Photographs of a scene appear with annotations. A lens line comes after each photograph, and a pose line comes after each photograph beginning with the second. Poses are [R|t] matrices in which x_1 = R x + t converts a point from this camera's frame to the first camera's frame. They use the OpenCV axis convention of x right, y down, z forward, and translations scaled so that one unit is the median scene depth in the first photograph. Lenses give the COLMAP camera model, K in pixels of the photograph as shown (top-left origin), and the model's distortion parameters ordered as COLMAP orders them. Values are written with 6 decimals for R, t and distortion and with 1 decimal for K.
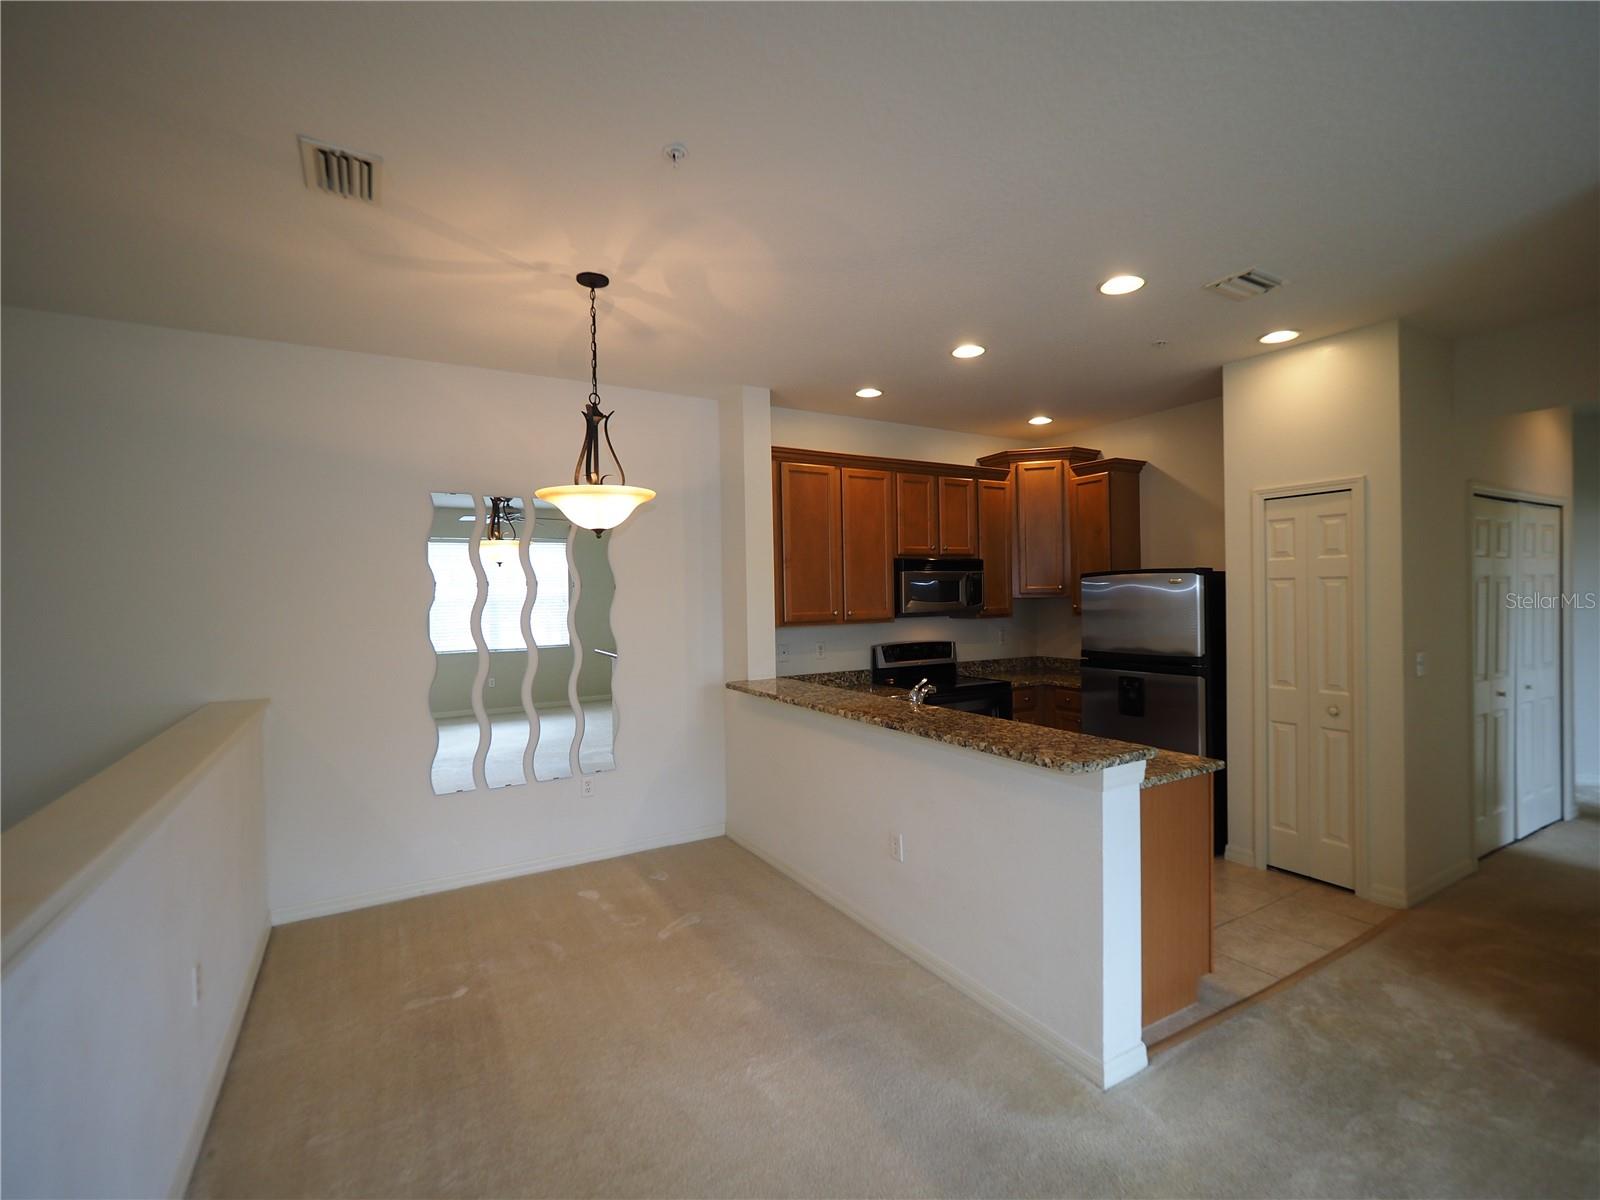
lens RADIAL K [[724.8, 0, 803.0], [0, 724.8, 601.3], [0, 0, 1]] dist [-0.008383, 0.005354]
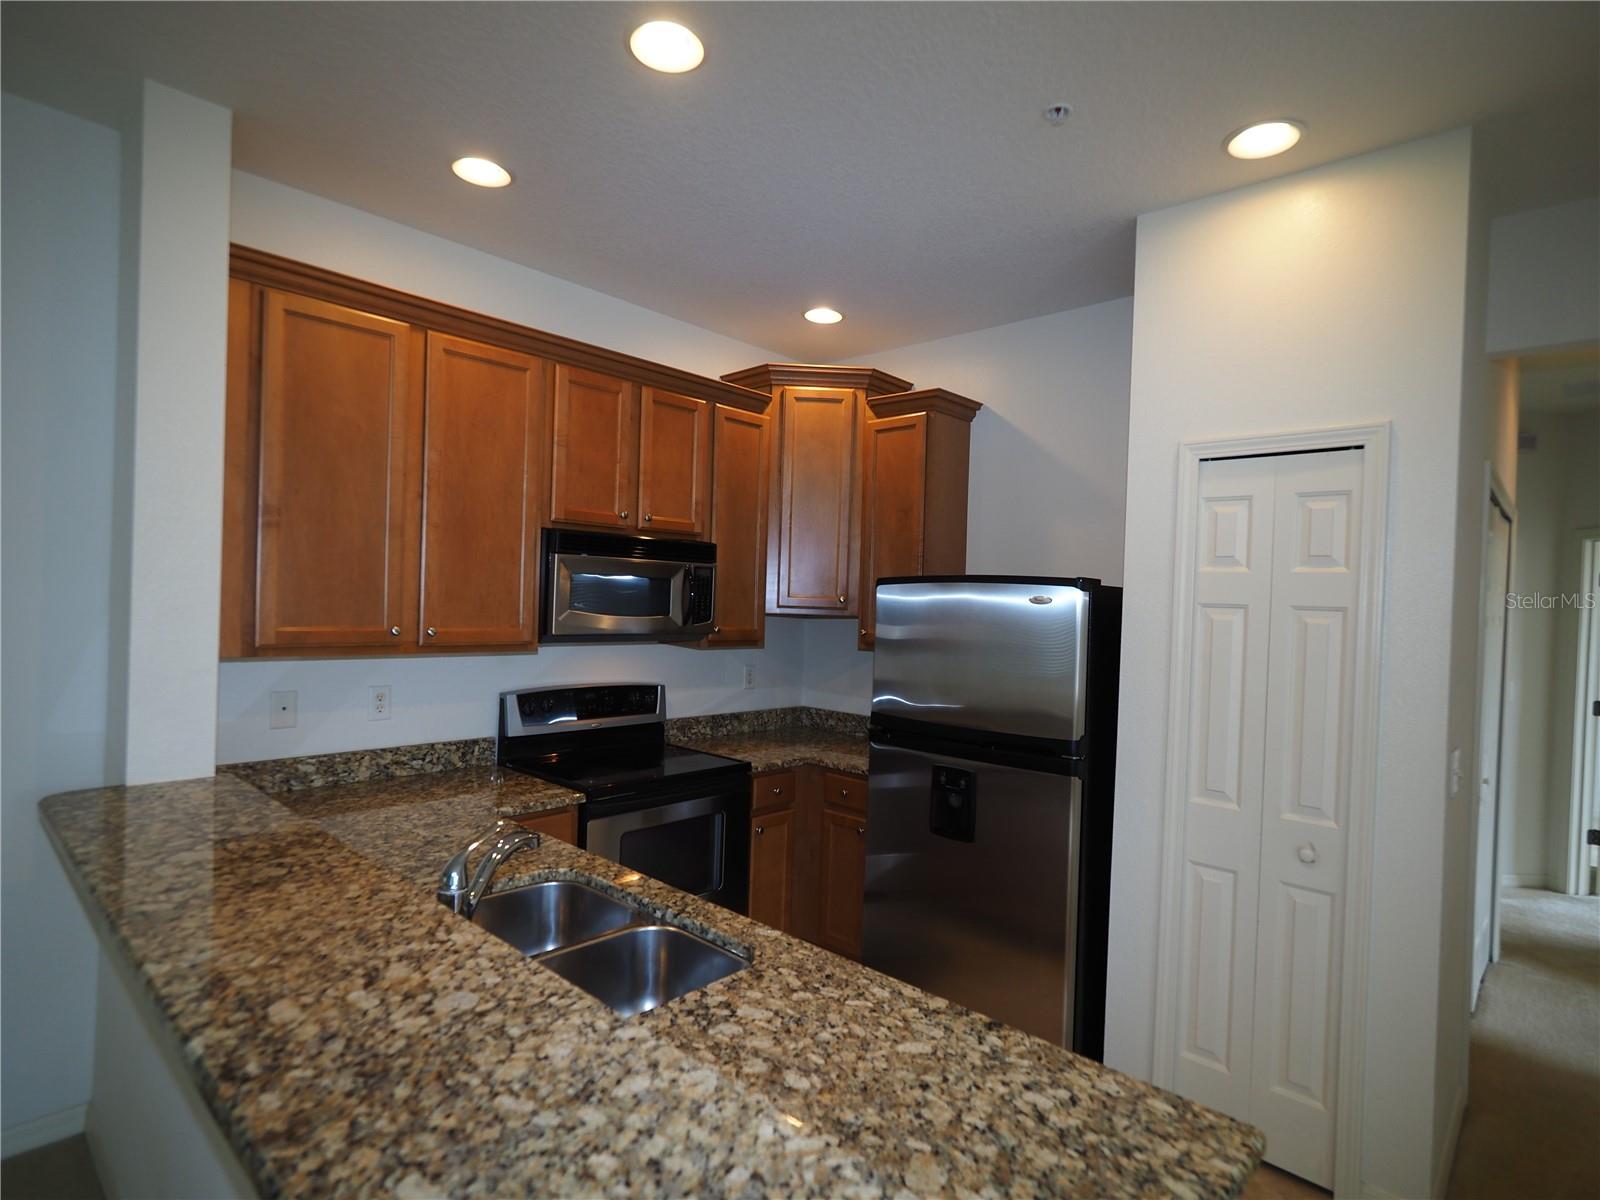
lens RADIAL K [[839.0, 0, 799.8], [0, 839.0, 604.8], [0, 0, 1]] dist [-0.001927, 0.003797]
pose [[0.956930, 0.048387, 0.286259, 0.159805], [-0.048439, 0.998802, -0.006904, -0.010946], [-0.286250, -0.007259, 0.958127, 0.447036]]
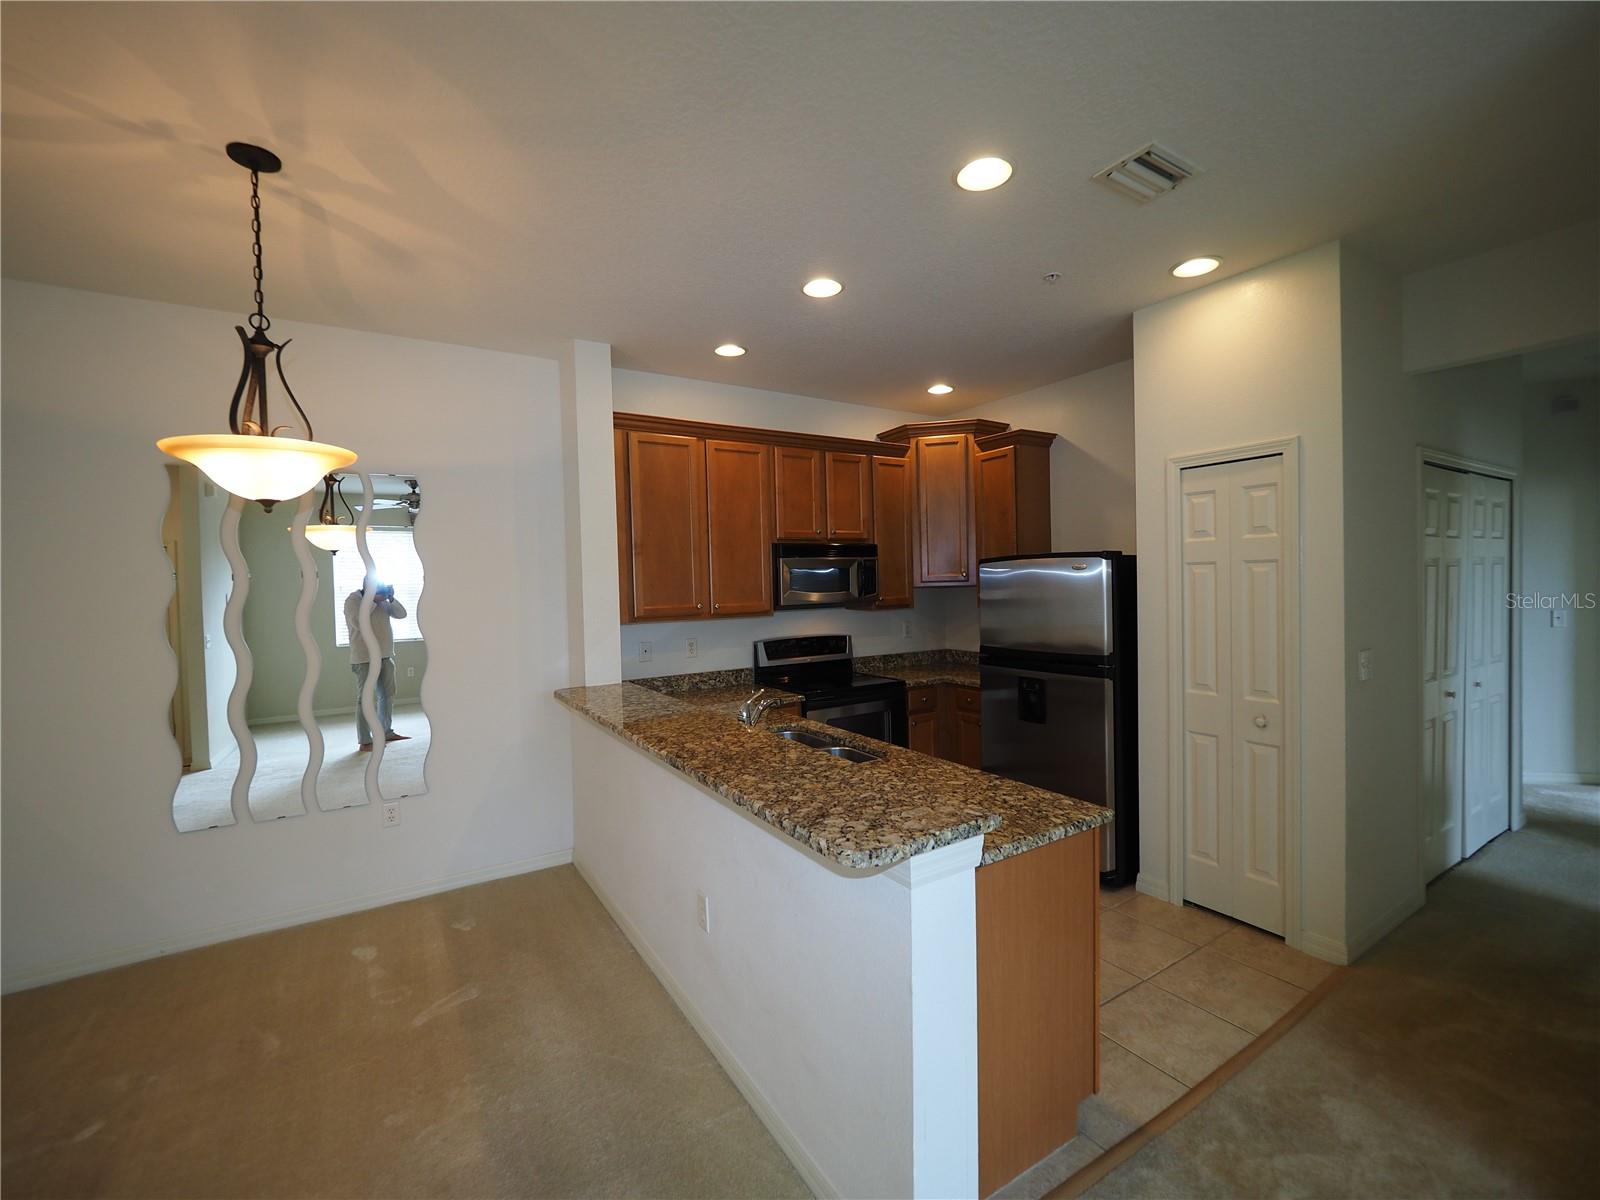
lens RADIAL K [[673.6, 0, 790.6], [0, 673.6, 596.8], [0, 0, 1]] dist [-0.009525, 0.002344]
pose [[0.999783, -0.007331, 0.019502, 0.158462], [0.007093, 0.999900, 0.012237, -0.004697], [-0.019590, -0.012096, 0.999735, 0.212915]]
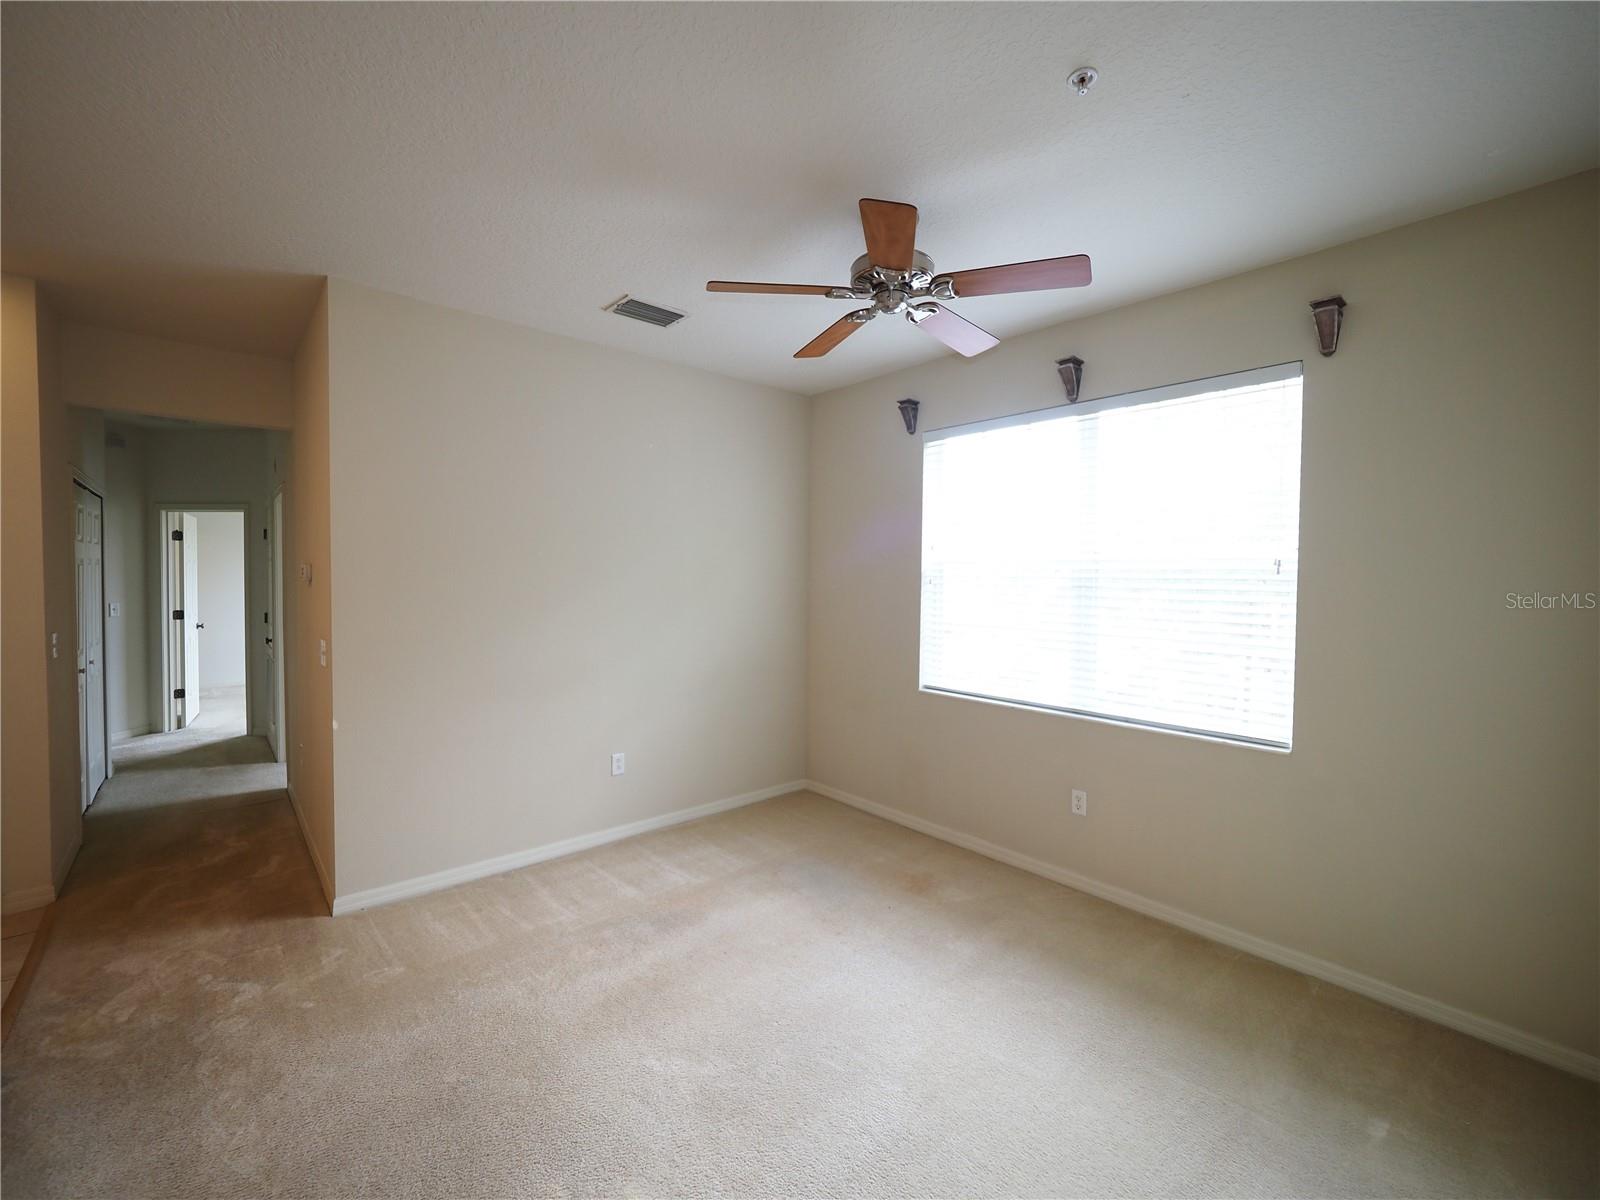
lens RADIAL K [[673.6, 0, 789.8], [0, 673.6, 593.2], [0, 0, 1]] dist [-0.009525, 0.002344]
pose [[-0.181430, -0.012234, 0.983328, -0.172741], [0.003744, 0.999907, 0.013131, 0.006147], [-0.983397, 0.006064, -0.181367, 0.160564]]
